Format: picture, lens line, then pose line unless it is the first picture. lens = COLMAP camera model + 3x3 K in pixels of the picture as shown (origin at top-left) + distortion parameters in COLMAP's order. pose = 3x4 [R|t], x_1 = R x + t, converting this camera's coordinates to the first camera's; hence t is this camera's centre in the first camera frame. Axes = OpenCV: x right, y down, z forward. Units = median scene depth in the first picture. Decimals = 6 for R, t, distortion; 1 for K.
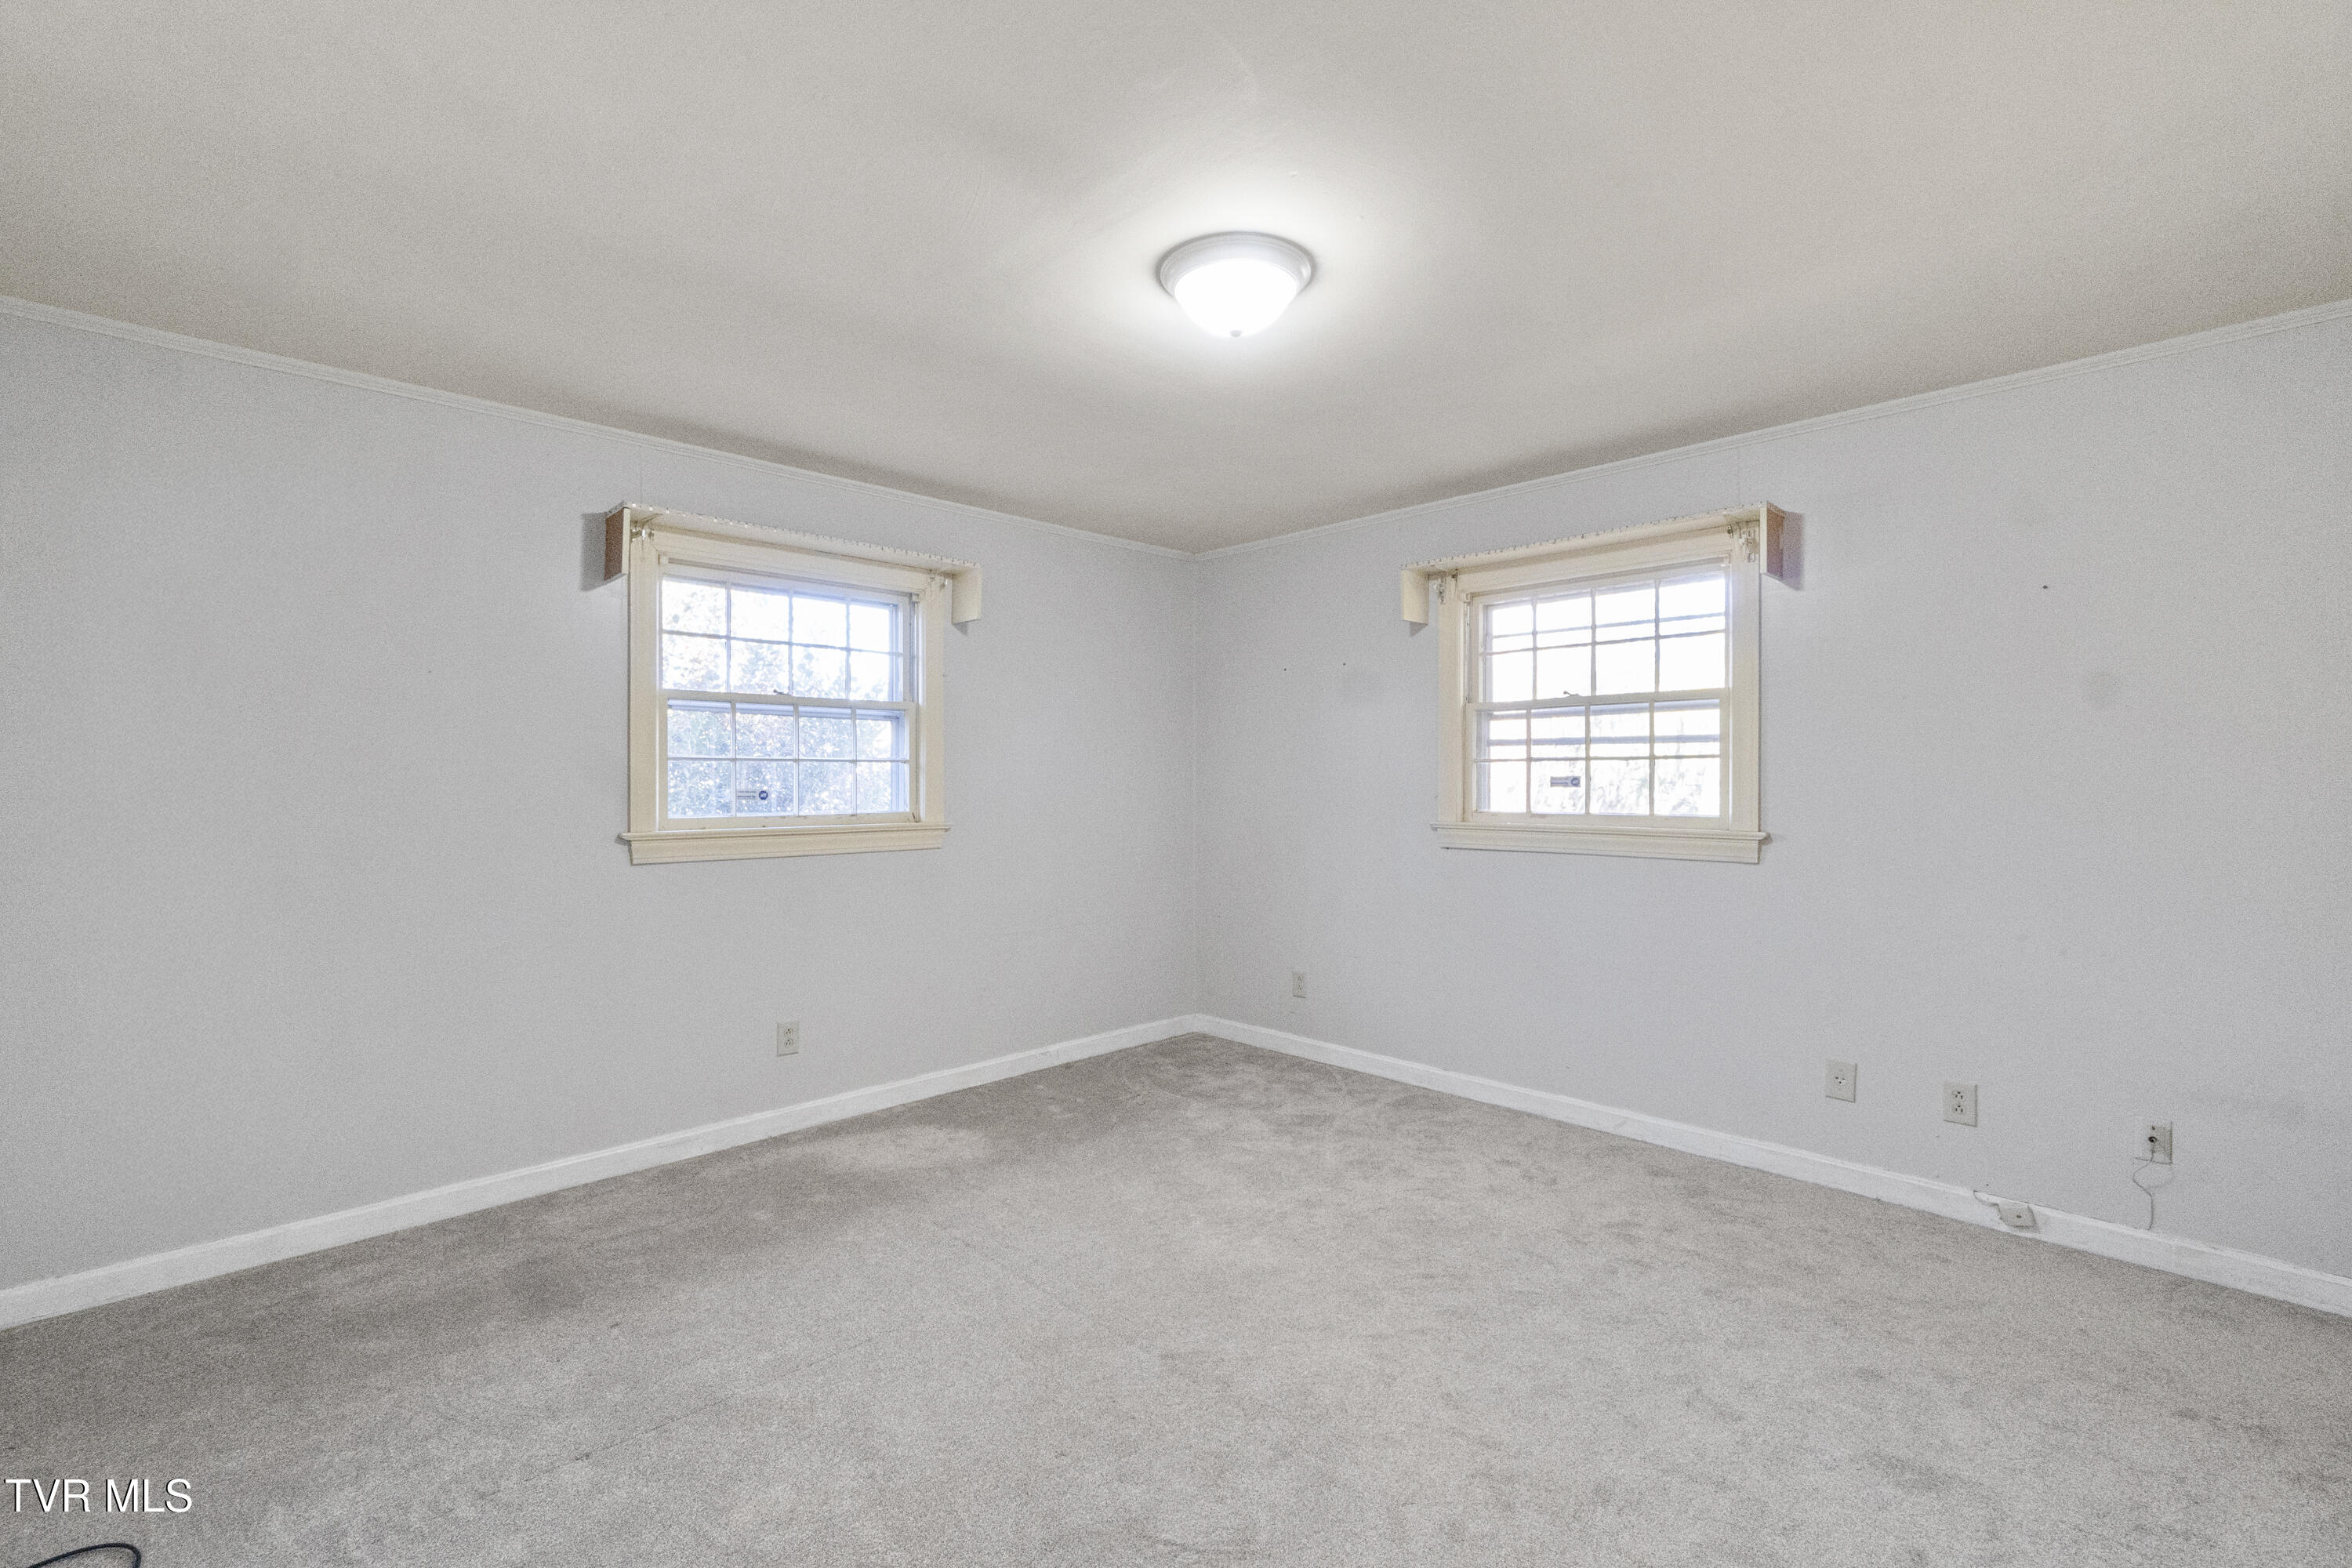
lens RADIAL K [[1022.7, 0, 1164.5], [0, 1022.7, 778.3], [0, 0, 1]] dist [-0.001296, -0.000497]
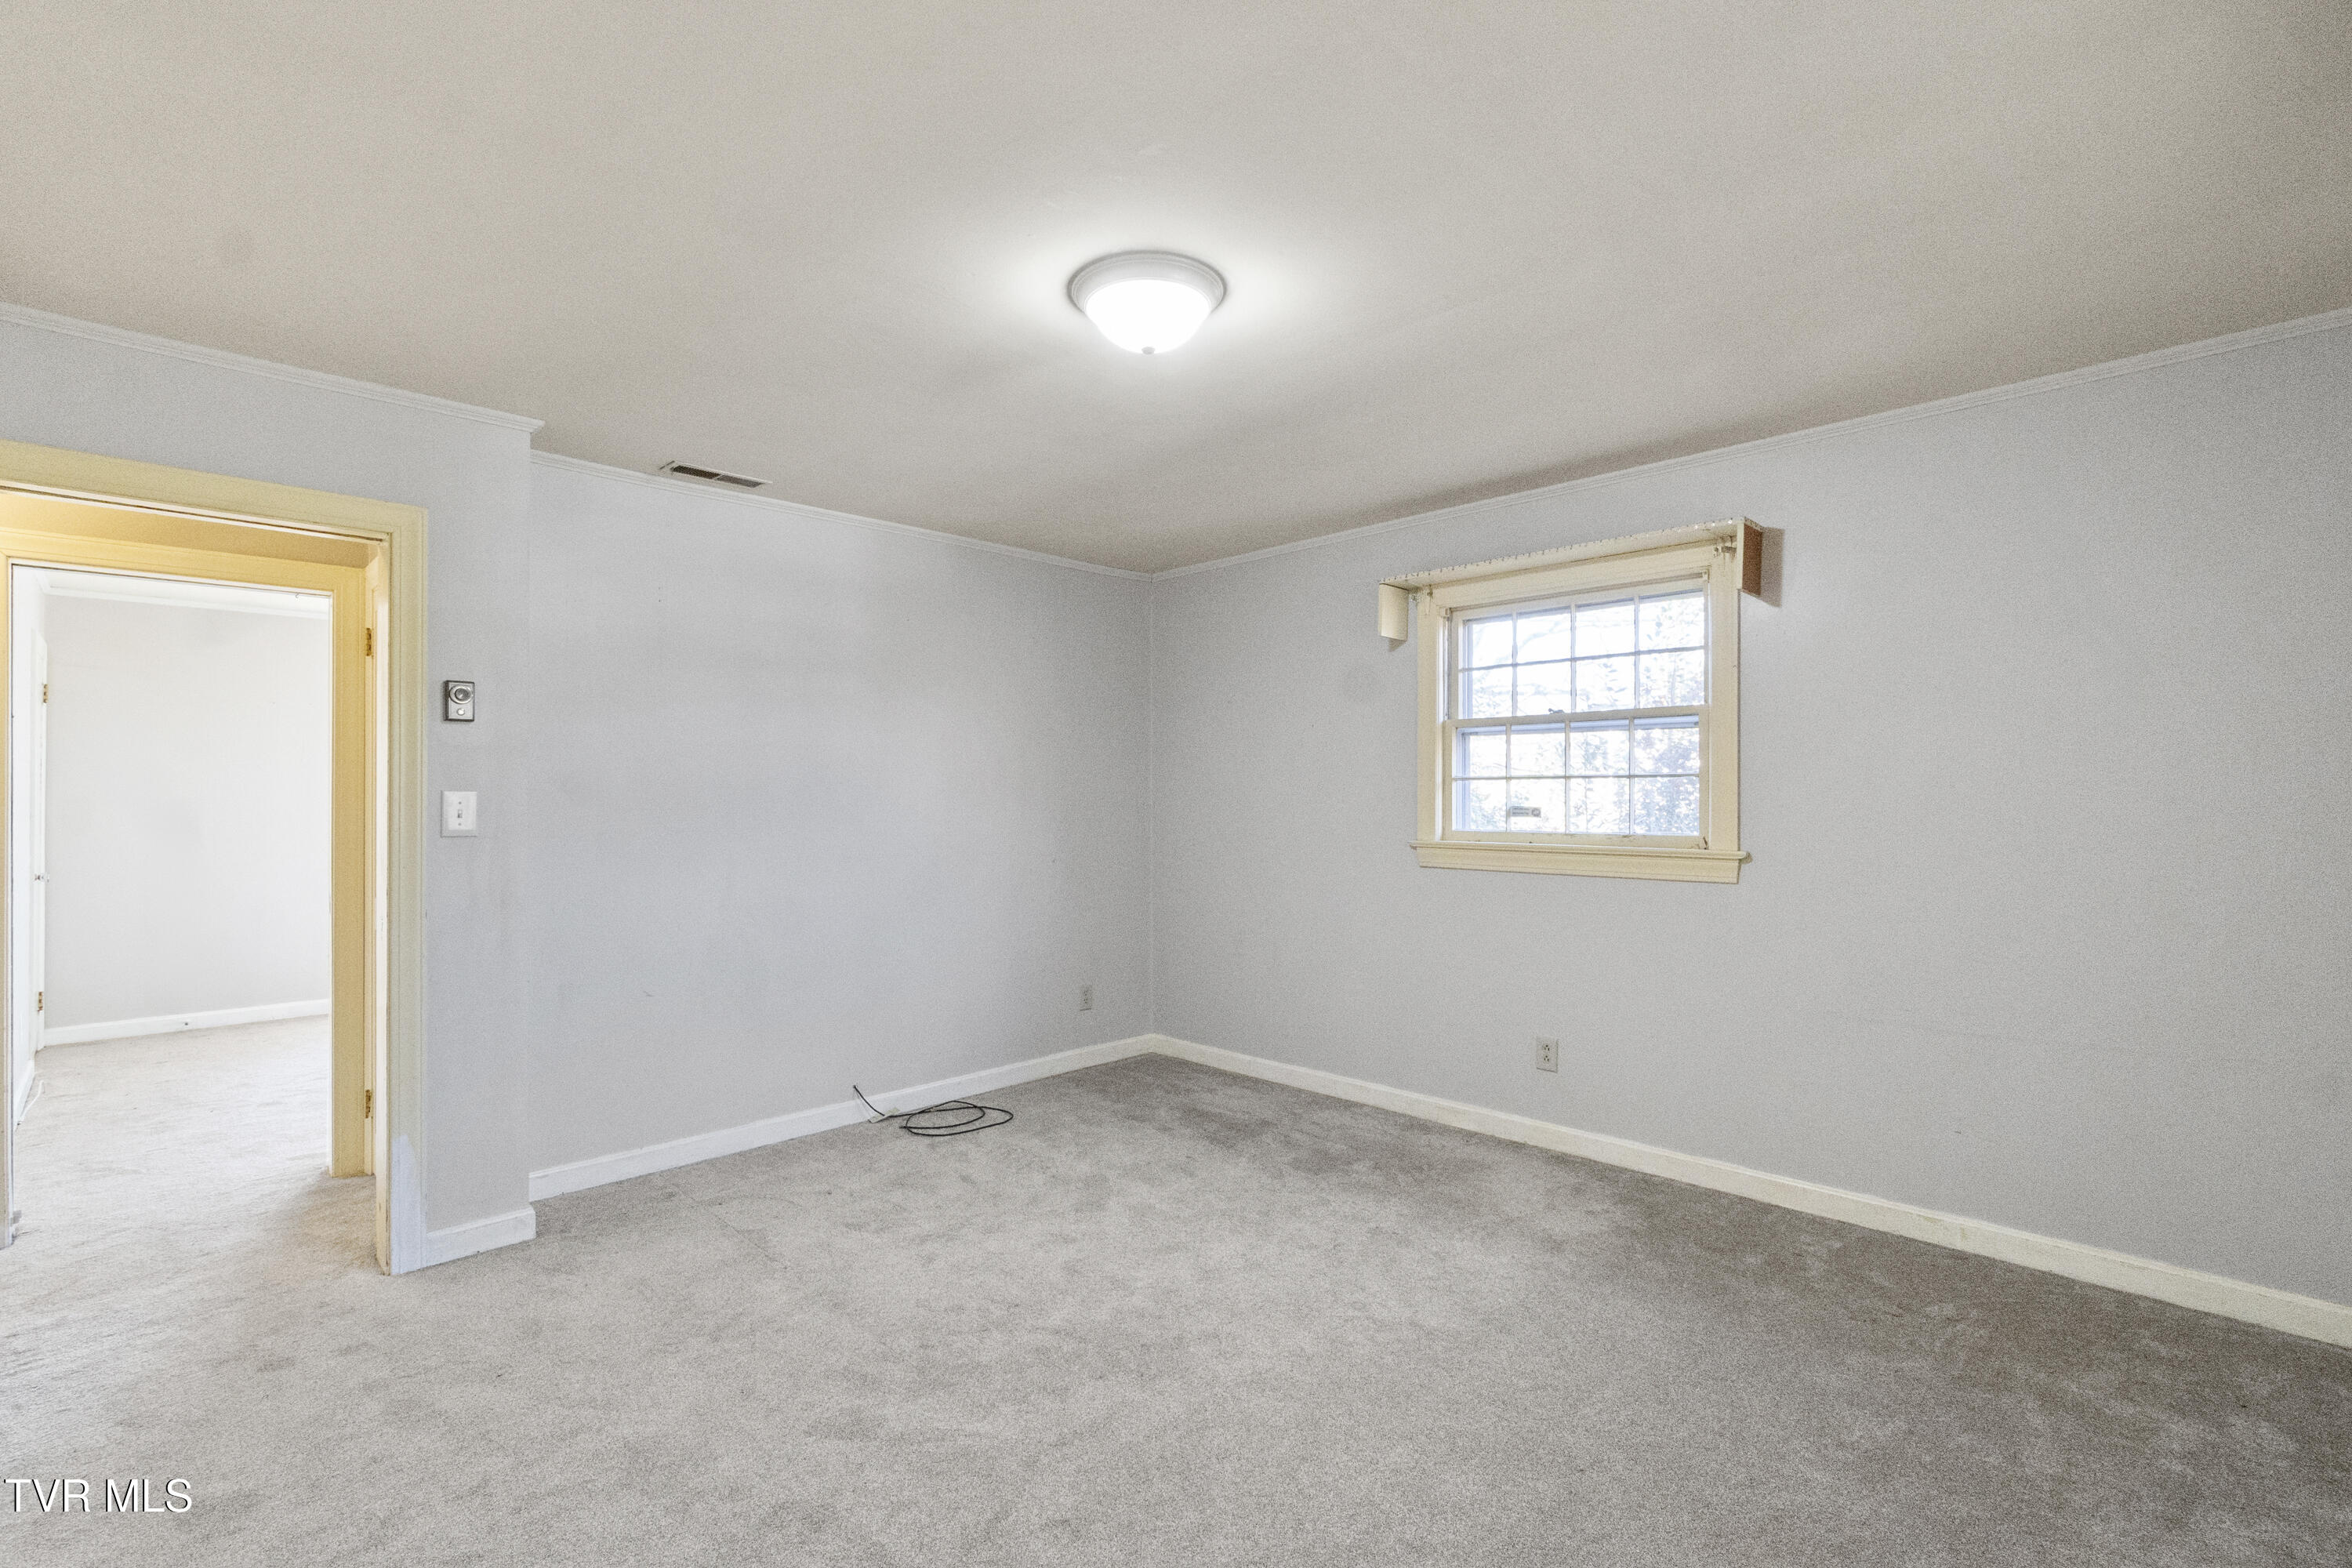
lens RADIAL K [[1022.7, 0, 1154.9], [0, 1022.7, 785.4], [0, 0, 1]] dist [-0.001296, -0.000497]
pose [[0.010926, -0.011723, -0.999872, 0.656351], [0.000470, 0.999931, -0.011719, 0.001531], [0.999940, -0.000342, 0.010931, 0.622134]]
